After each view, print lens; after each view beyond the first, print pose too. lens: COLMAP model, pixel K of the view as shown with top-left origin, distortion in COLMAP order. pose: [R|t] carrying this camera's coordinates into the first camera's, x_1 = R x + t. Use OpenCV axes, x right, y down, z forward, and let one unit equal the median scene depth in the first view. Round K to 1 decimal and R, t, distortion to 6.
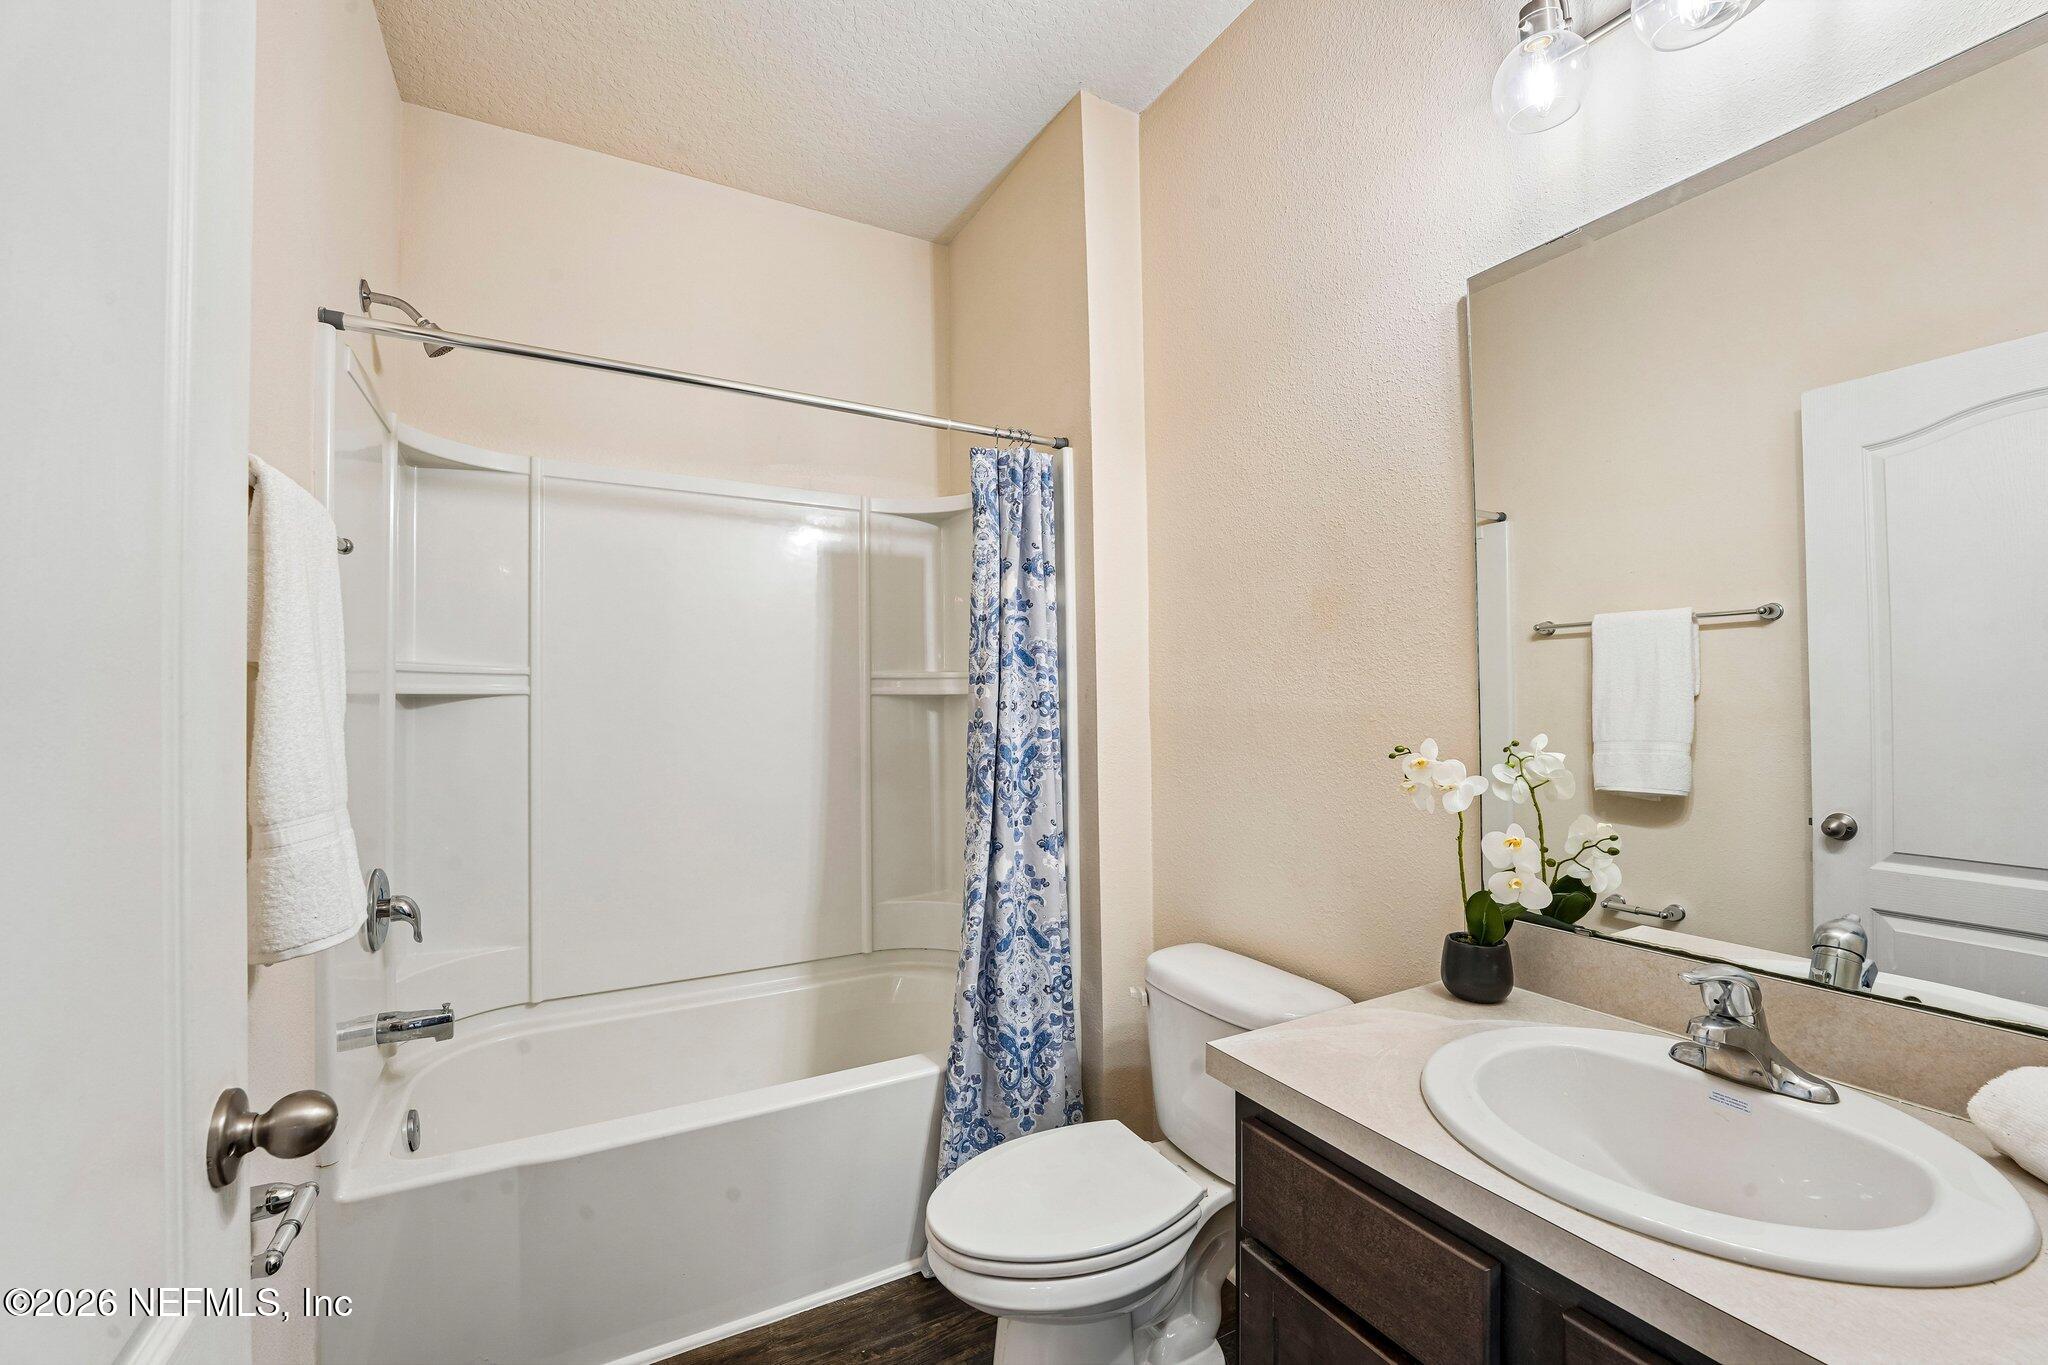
lens RADIAL K [[831.7, 0, 1024.0], [0, 831.7, 682.5], [0, 0, 1]] dist [-0.025517, 0.000162]
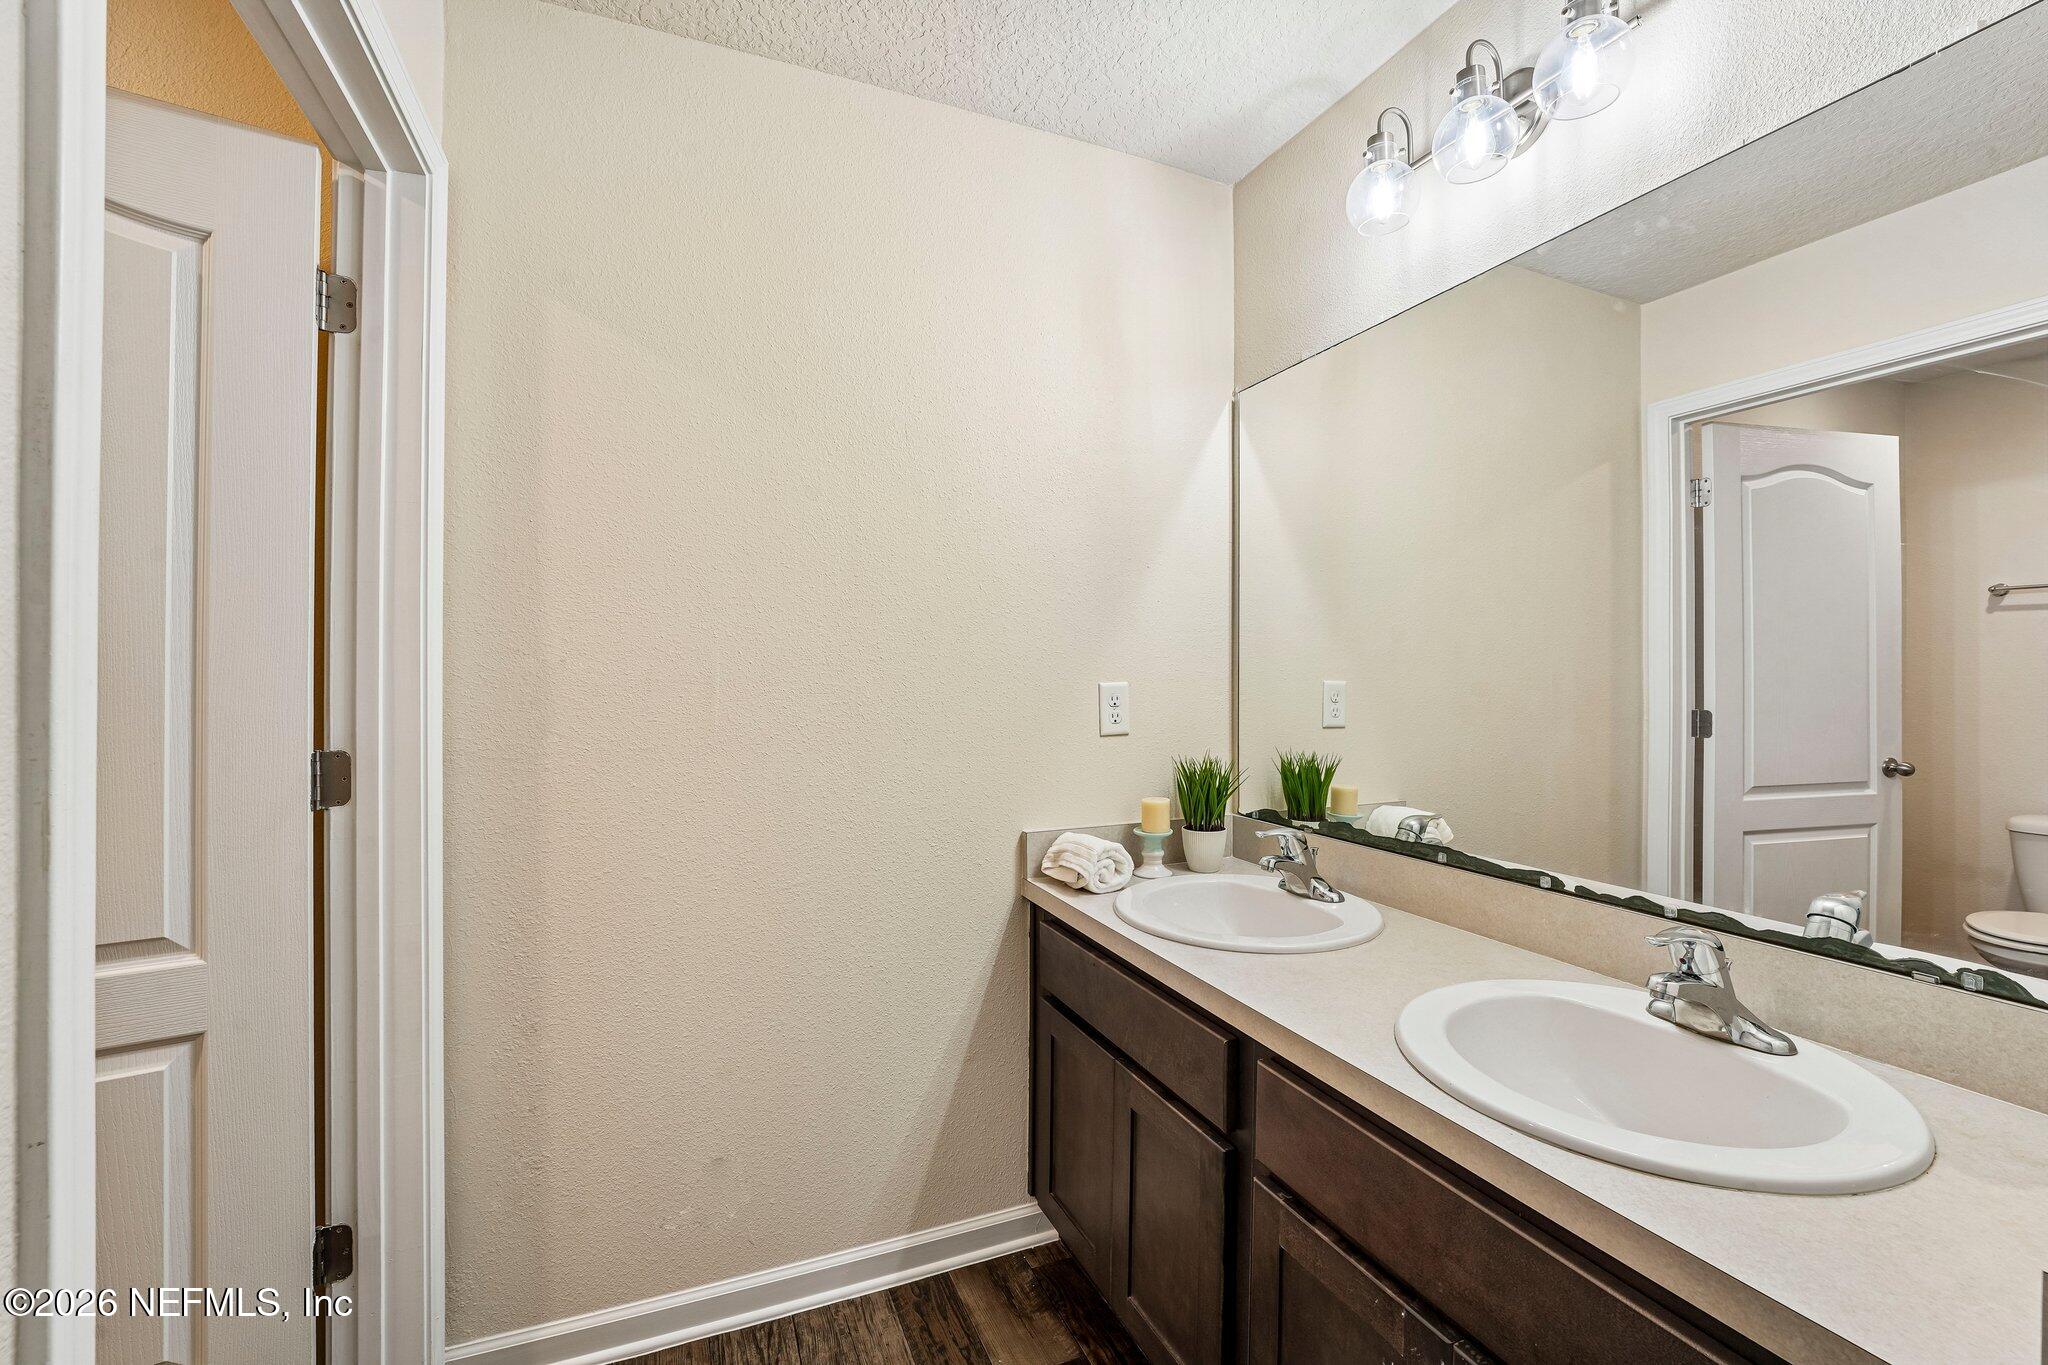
lens RADIAL K [[831.7, 0, 1024.0], [0, 831.7, 682.5], [0, 0, 1]] dist [-0.025517, 0.000162]
pose [[0.994998, -0.009225, -0.099470, 0.092698], [0.010304, 0.999893, 0.010345, 0.001691], [0.099364, -0.011318, 0.994987, -0.166409]]
